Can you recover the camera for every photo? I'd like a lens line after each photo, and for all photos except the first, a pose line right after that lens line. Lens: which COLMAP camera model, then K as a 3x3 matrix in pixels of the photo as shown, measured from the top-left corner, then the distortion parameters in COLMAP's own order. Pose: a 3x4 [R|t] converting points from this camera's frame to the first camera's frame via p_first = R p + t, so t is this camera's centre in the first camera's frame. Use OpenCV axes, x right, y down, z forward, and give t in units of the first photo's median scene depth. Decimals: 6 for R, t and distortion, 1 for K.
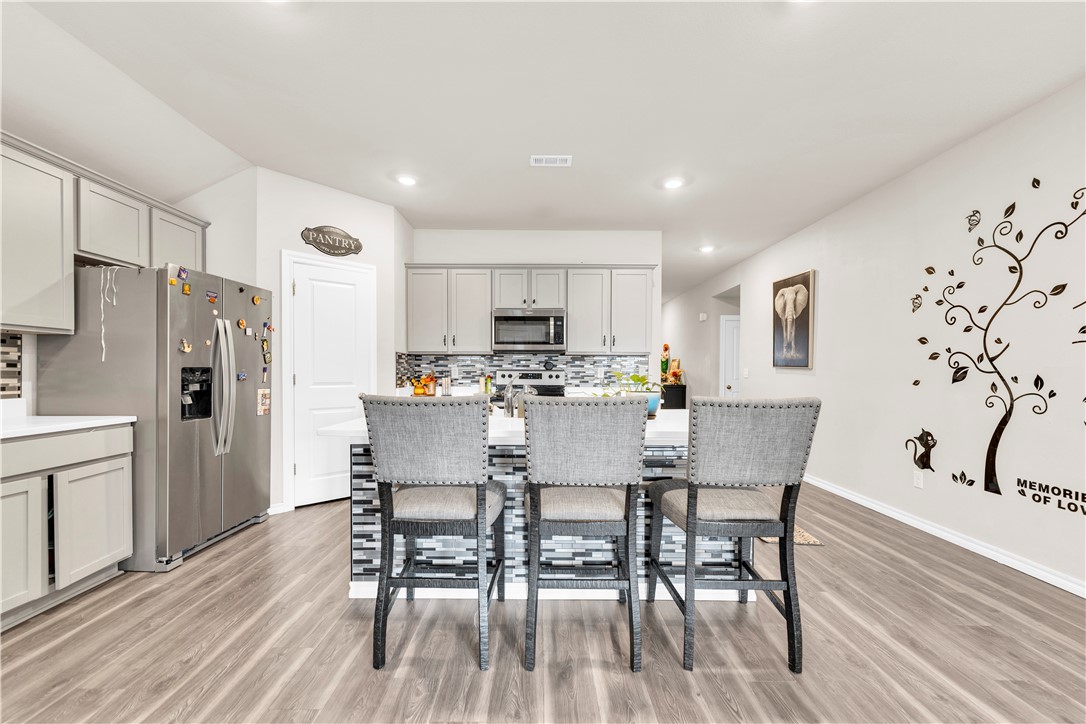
lens RADIAL K [[445.1, 0, 544.0], [0, 445.1, 376.4], [0, 0, 1]] dist [0.001239, 0.000704]
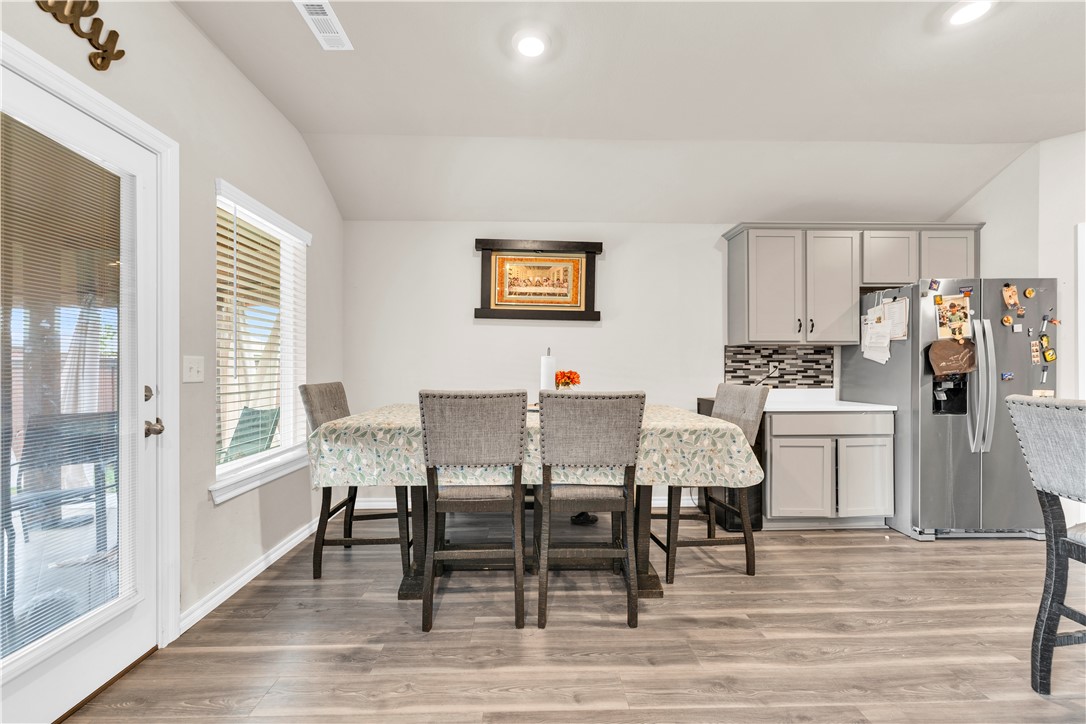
lens RADIAL K [[445.1, 0, 544.3], [0, 445.1, 367.8], [0, 0, 1]] dist [0.001239, 0.000704]
pose [[0.047506, -0.006184, -0.998852, 0.291376], [-0.010313, 0.999924, -0.006681, -0.000922], [0.998818, 0.010619, 0.047438, -0.051642]]
